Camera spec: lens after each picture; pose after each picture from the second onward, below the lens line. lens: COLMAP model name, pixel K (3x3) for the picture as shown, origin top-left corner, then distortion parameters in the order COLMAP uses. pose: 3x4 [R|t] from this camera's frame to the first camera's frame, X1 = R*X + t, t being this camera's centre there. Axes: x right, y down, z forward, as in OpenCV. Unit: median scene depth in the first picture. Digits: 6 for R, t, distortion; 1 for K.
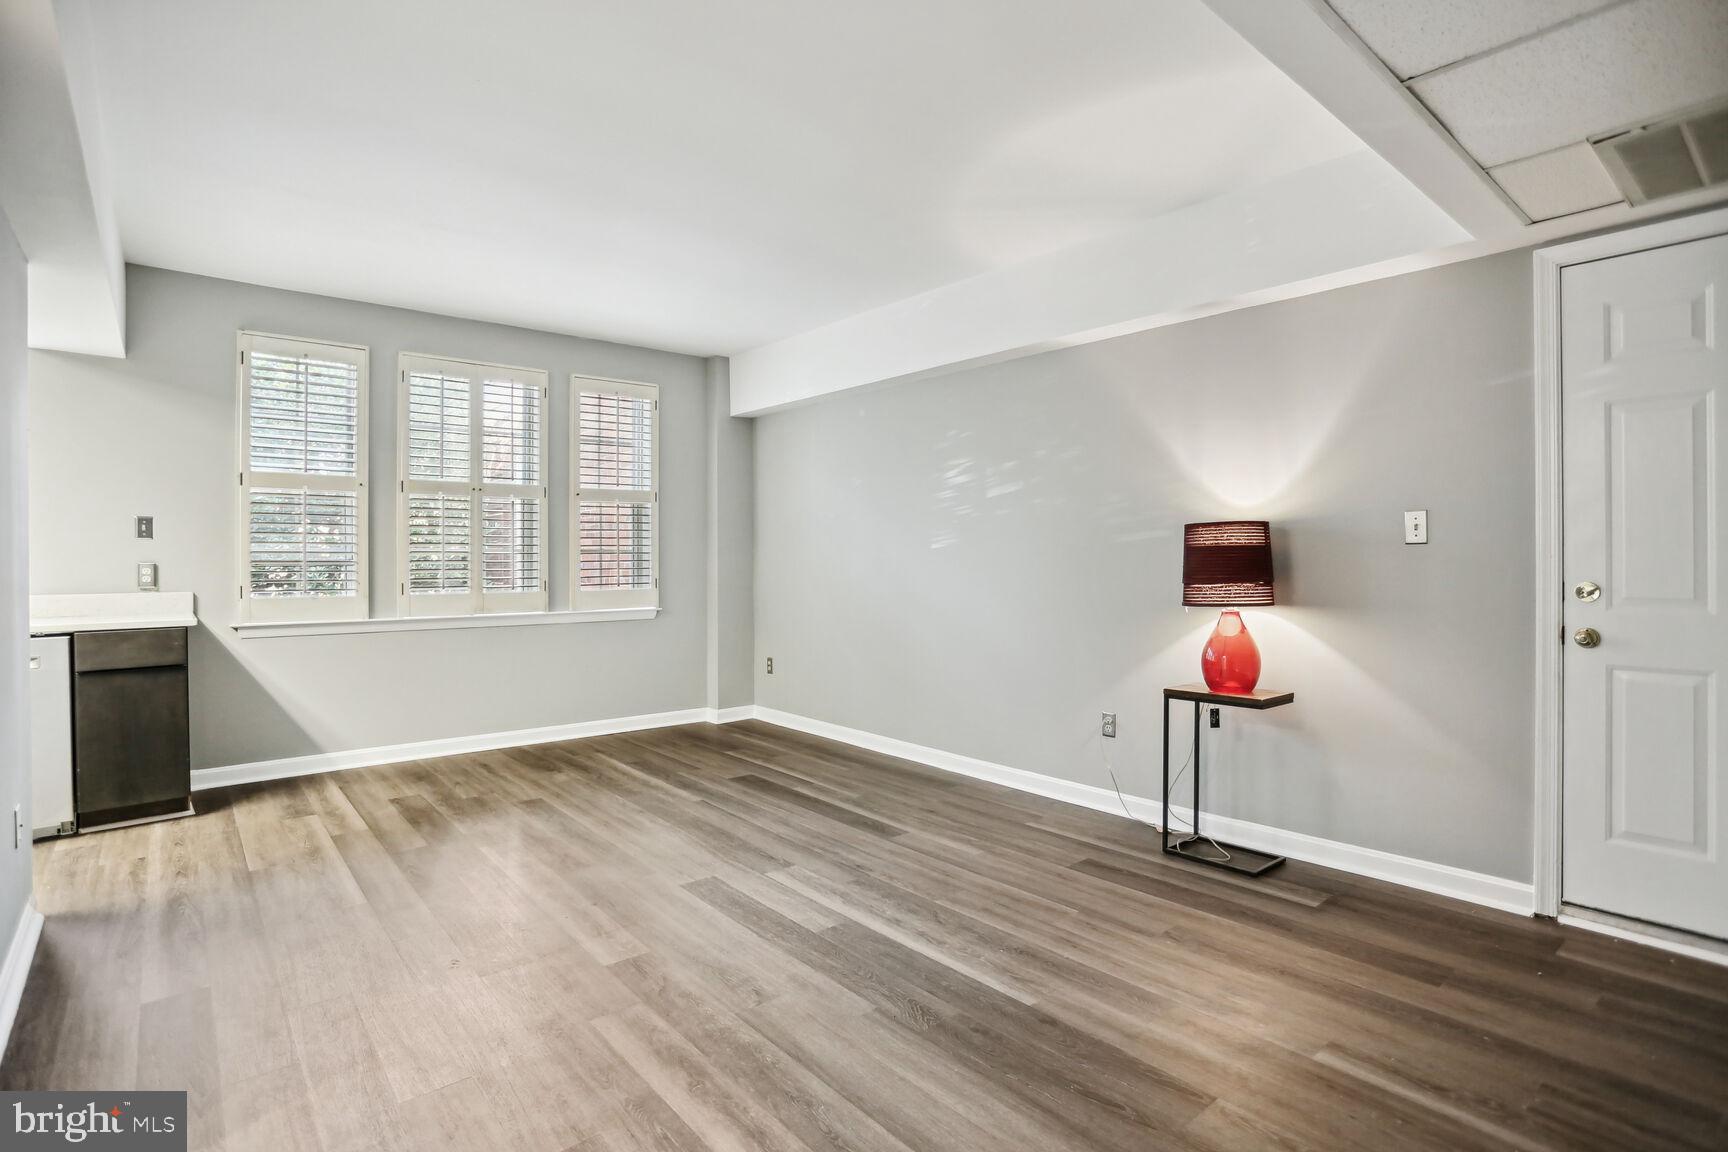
lens RADIAL K [[863.2, 0, 862.5], [0, 863.2, 553.5], [0, 0, 1]] dist [-0.067741, 0.032645]
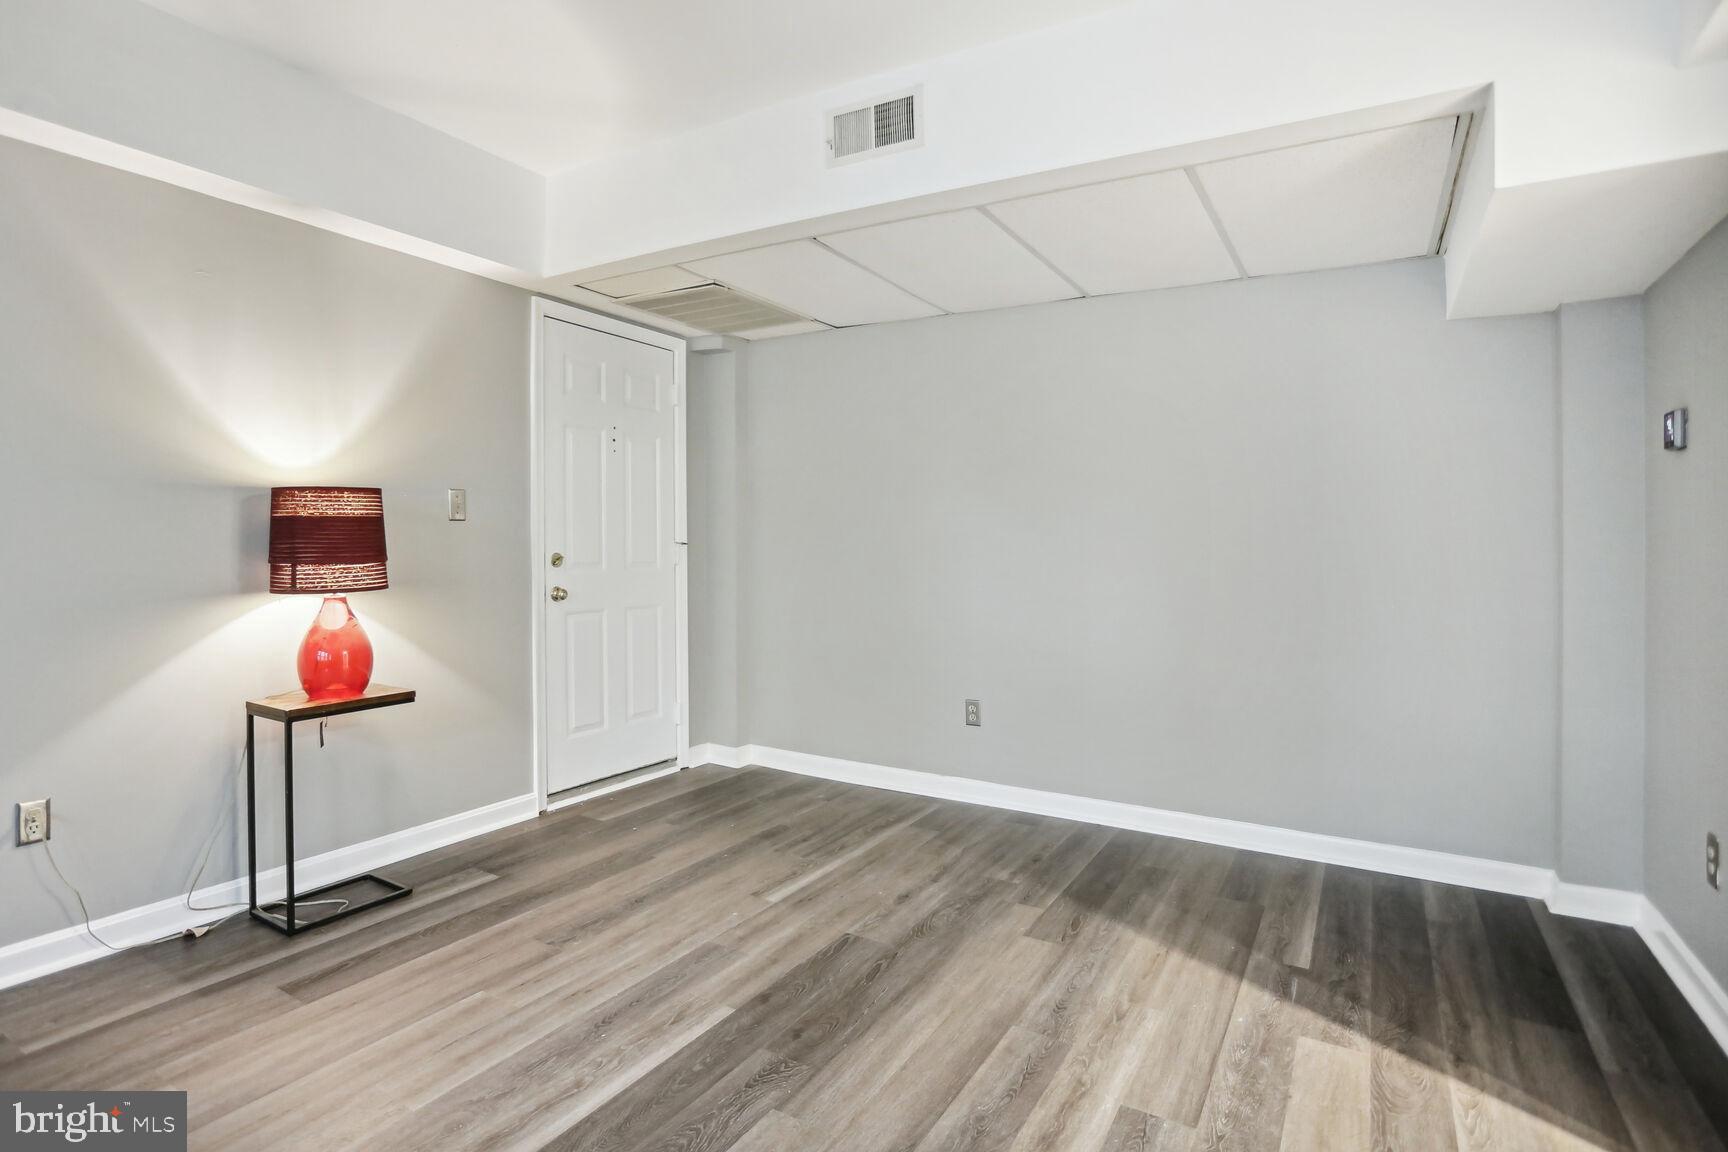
lens RADIAL K [[883.9, 0, 858.8], [0, 883.9, 507.3], [0, 0, 1]] dist [-0.067359, 0.028817]
pose [[-0.336662, 0.036039, 0.940936, -0.468327], [-0.014552, 0.998949, -0.043467, 0.008890], [-0.941513, -0.028326, -0.335783, 0.730533]]
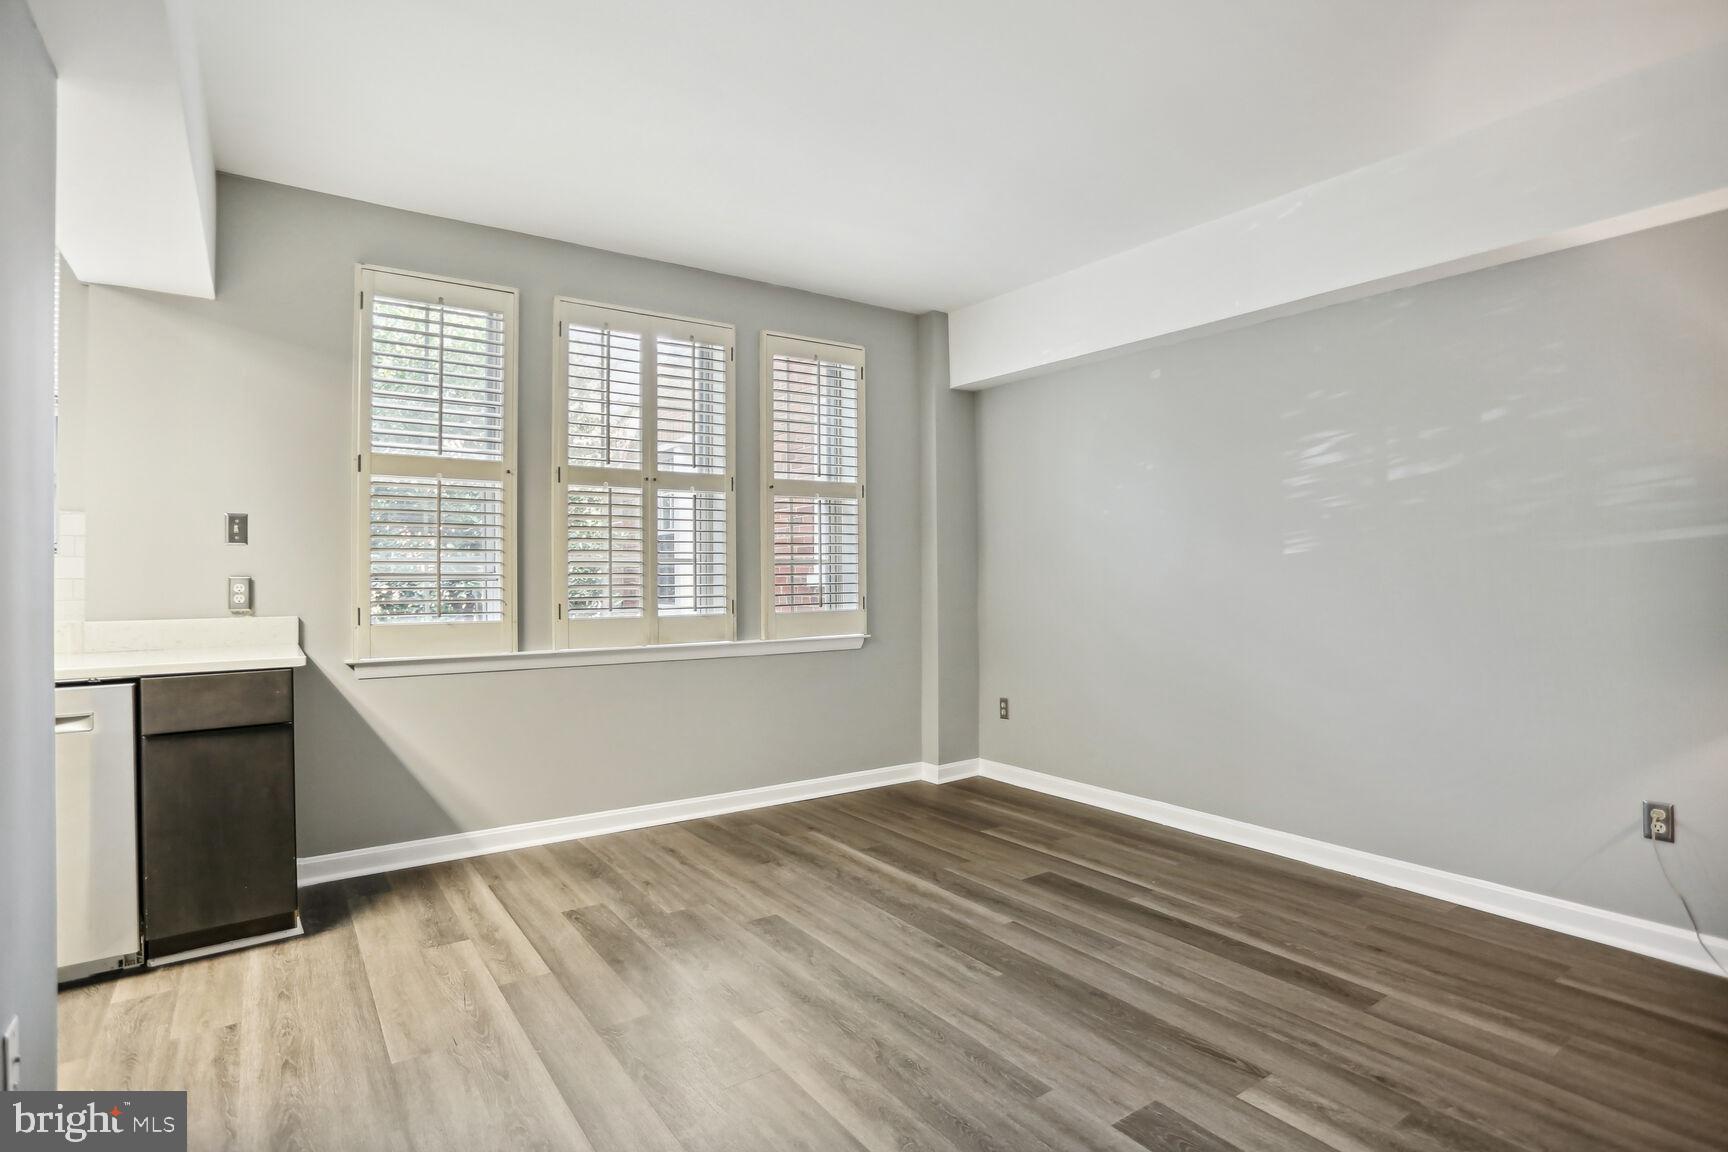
lens RADIAL K [[887.5, 0, 865.9], [0, 887.5, 557.8], [0, 0, 1]] dist [-0.079247, 0.038340]
pose [[0.996689, -0.004042, -0.081211, -0.278243], [0.003115, 0.999929, -0.011545, 0.005625], [0.081252, 0.011254, 0.996630, 0.328746]]
